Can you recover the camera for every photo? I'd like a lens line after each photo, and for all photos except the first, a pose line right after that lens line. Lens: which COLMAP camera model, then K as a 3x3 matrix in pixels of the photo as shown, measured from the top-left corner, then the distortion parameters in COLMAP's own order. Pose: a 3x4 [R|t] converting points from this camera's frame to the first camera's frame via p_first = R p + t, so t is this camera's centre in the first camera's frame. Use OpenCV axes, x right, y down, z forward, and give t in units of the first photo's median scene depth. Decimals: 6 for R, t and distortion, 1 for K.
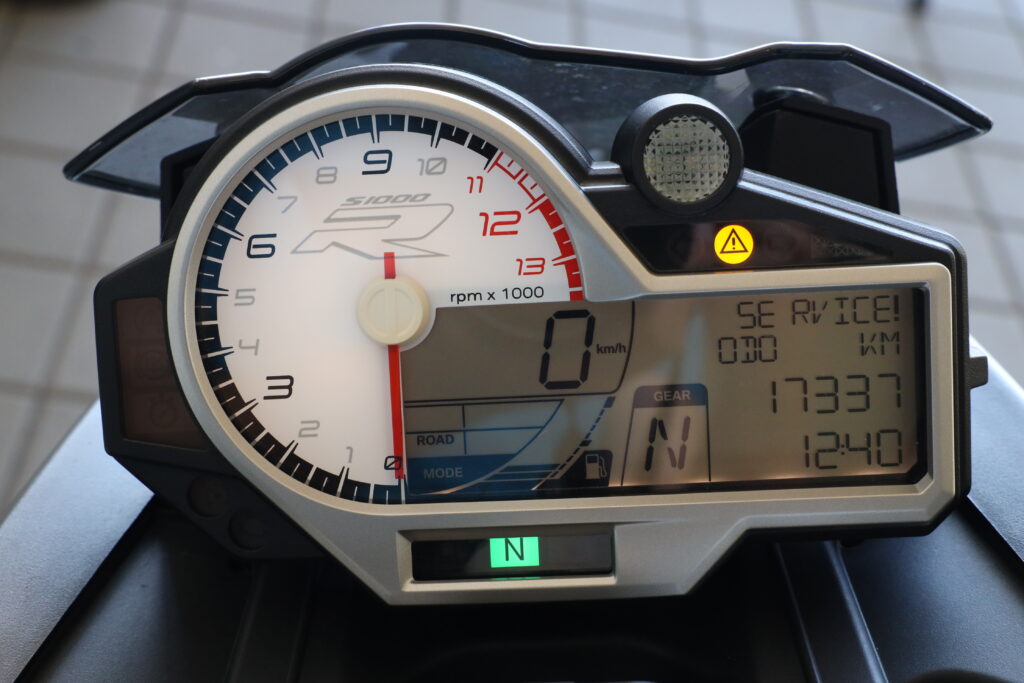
lens RADIAL K [[1453.4, 0, 512.0], [0, 1453.4, 341.5], [0, 0, 1]] dist [0.099571, -0.000668]
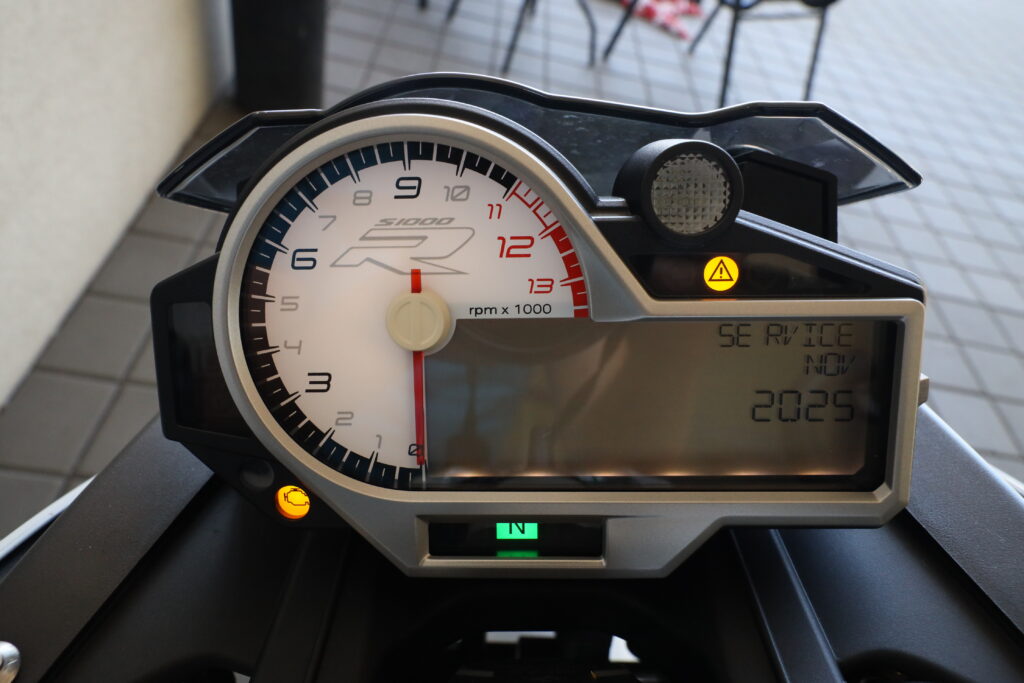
lens RADIAL K [[634.7, 0, 512.0], [0, 634.7, 341.5], [0, 0, 1]] dist [-0.002351, -0.000085]
pose [[0.999030, 0.034276, 0.027659, -0.022060], [-0.035811, 0.997727, 0.057075, -0.035860], [-0.025640, -0.058010, 0.997987, 0.503867]]
